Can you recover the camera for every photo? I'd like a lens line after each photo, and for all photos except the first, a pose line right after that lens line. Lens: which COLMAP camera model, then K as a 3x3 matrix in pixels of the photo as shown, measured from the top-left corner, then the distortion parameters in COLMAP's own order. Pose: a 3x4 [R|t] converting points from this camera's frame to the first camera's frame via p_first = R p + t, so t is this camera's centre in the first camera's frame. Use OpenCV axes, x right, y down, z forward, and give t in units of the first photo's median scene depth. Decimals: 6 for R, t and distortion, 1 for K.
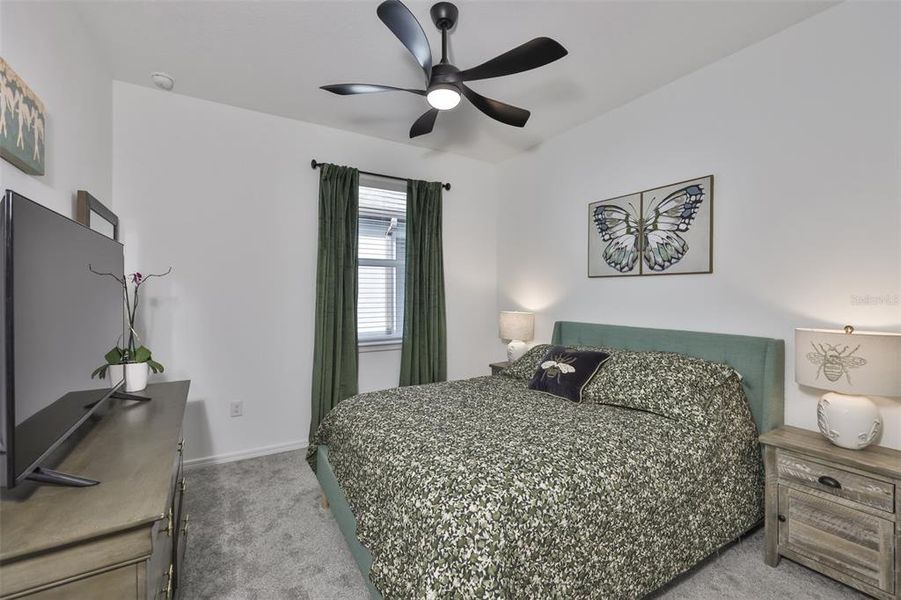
lens RADIAL K [[391.2, 0, 446.8], [0, 391.2, 295.3], [0, 0, 1]] dist [0.001730, 0.000181]
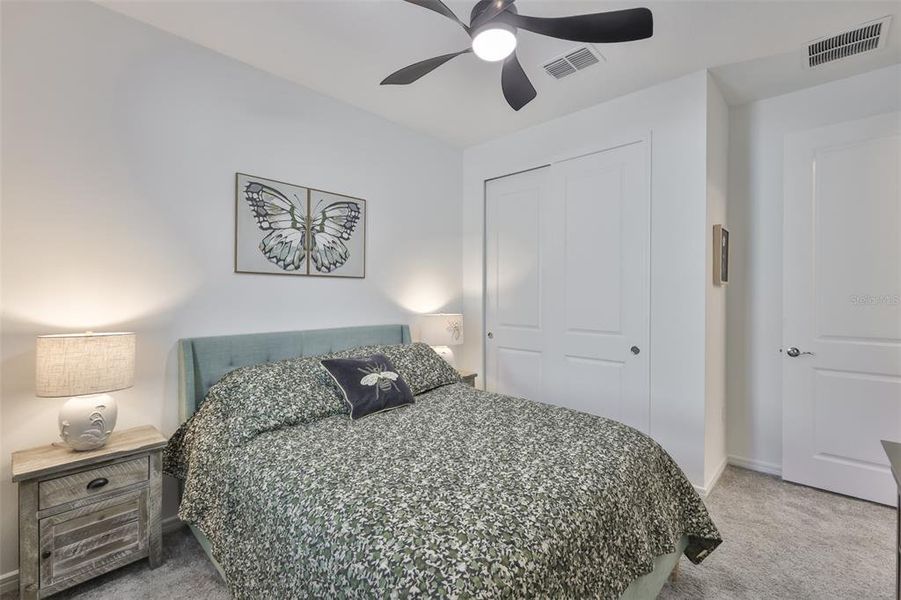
lens RADIAL K [[391.2, 0, 446.2], [0, 391.2, 298.8], [0, 0, 1]] dist [0.001730, 0.000181]
pose [[-0.272050, -0.007391, 0.962255, -0.522092], [0.005941, 0.999939, 0.009360, -0.001675], [-0.962265, 0.008263, -0.271989, 0.954490]]
